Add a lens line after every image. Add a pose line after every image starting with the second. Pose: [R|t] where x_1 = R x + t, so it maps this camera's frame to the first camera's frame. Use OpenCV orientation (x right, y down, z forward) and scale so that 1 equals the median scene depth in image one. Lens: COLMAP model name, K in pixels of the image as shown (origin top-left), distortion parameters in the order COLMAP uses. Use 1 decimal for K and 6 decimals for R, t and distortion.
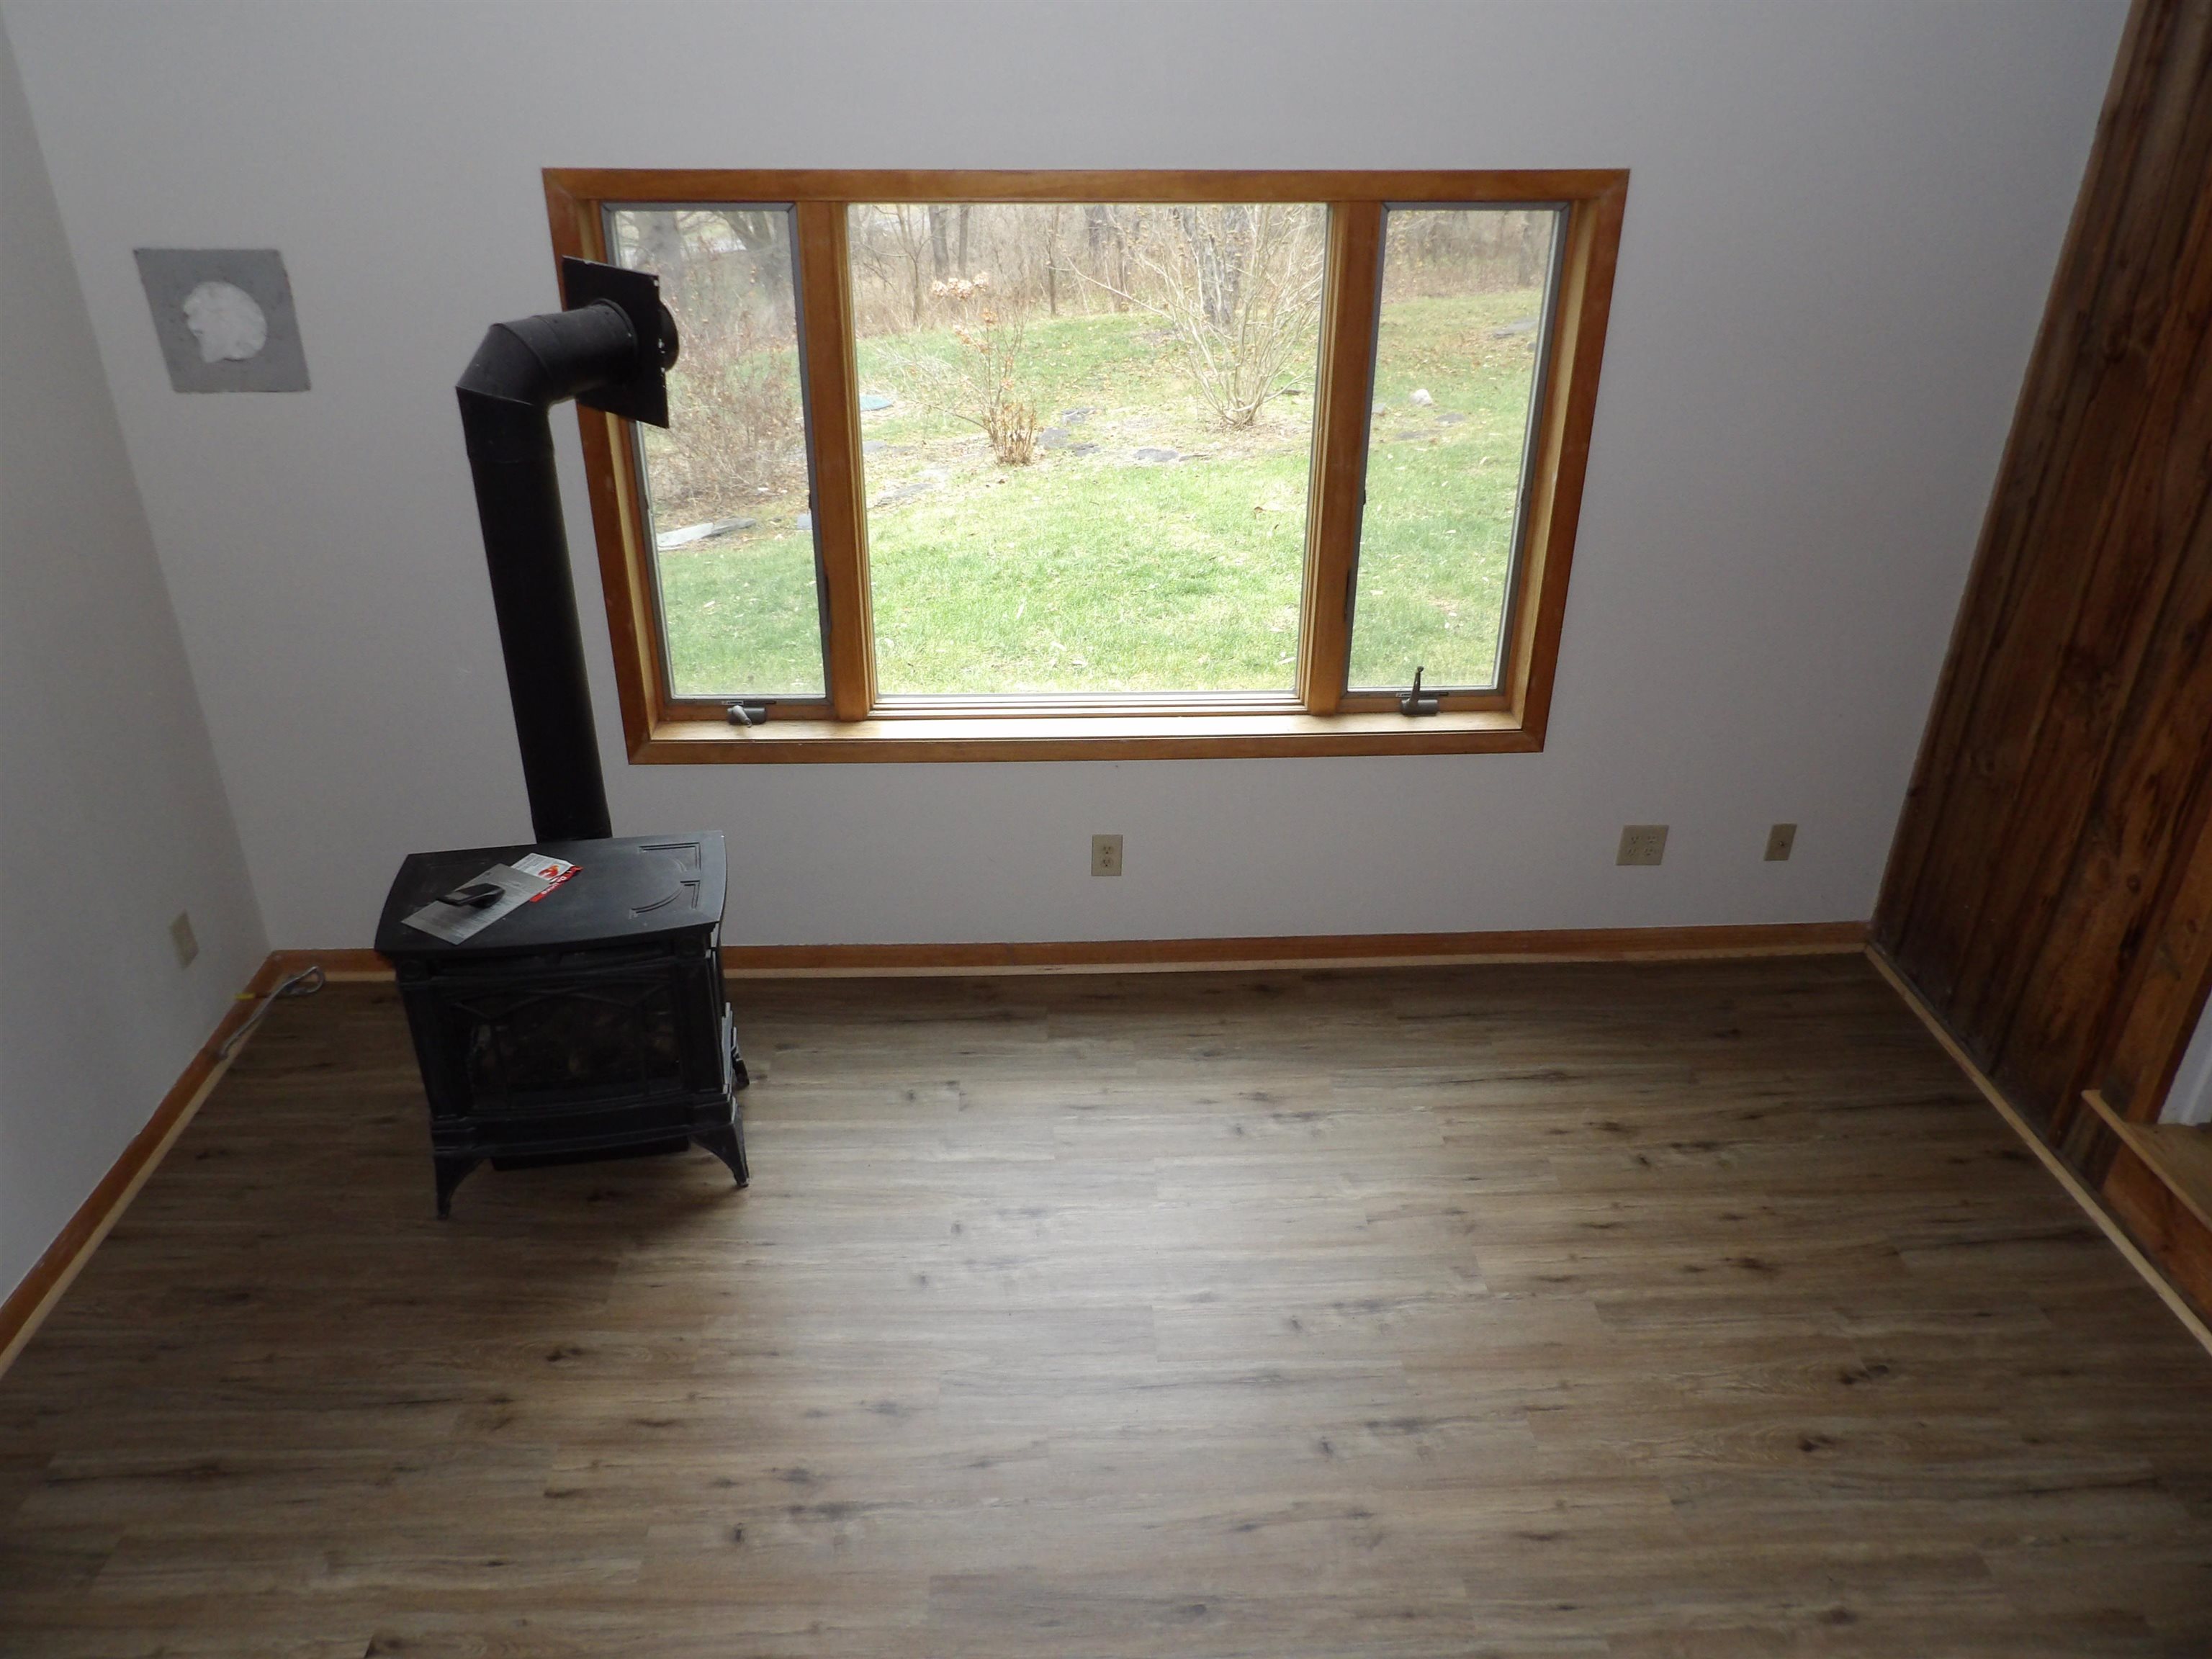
lens RADIAL K [[1533.9, 0, 1101.9], [0, 1533.9, 812.0], [0, 0, 1]] dist [-0.066489, 0.059291]
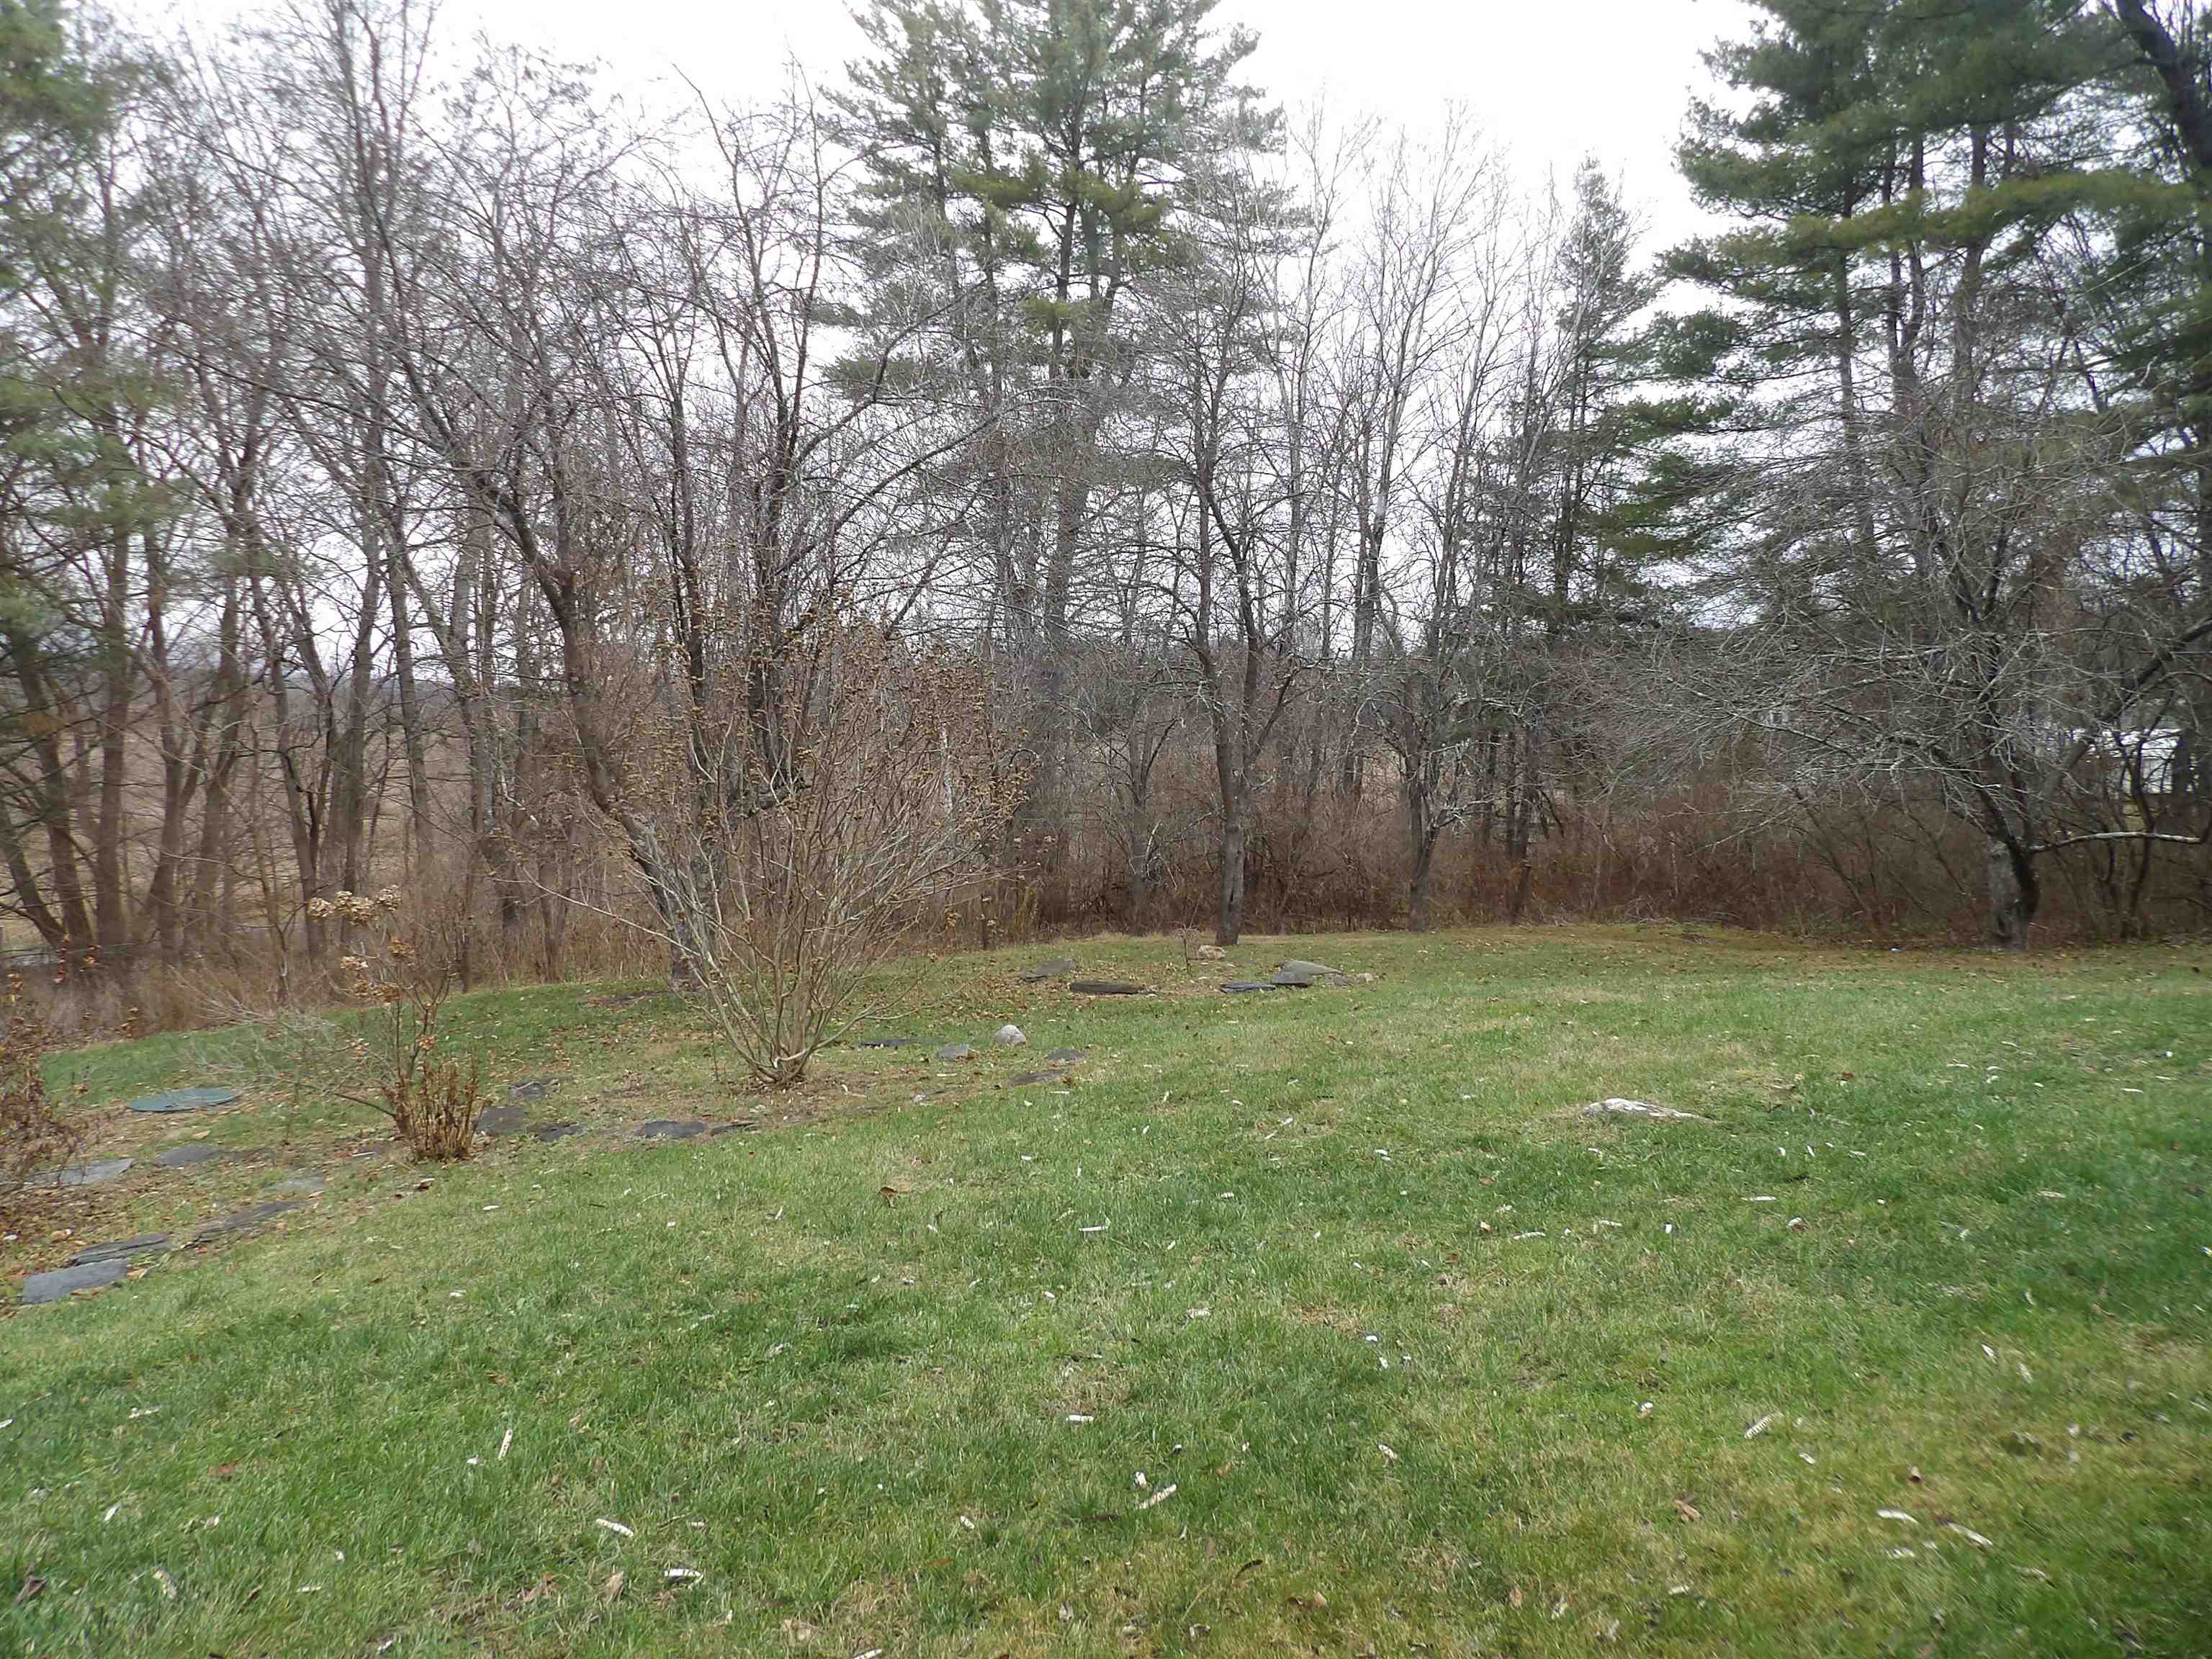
lens RADIAL K [[1603.4, 0, 1106.0], [0, 1603.4, 829.5], [0, 0, 1]] dist [-0.065745, 0.060388]
pose [[0.933927, -0.010141, 0.357319, -0.116554], [0.157490, 0.909027, -0.385833, -0.194237], [-0.320900, 0.416614, 0.850562, 1.035585]]
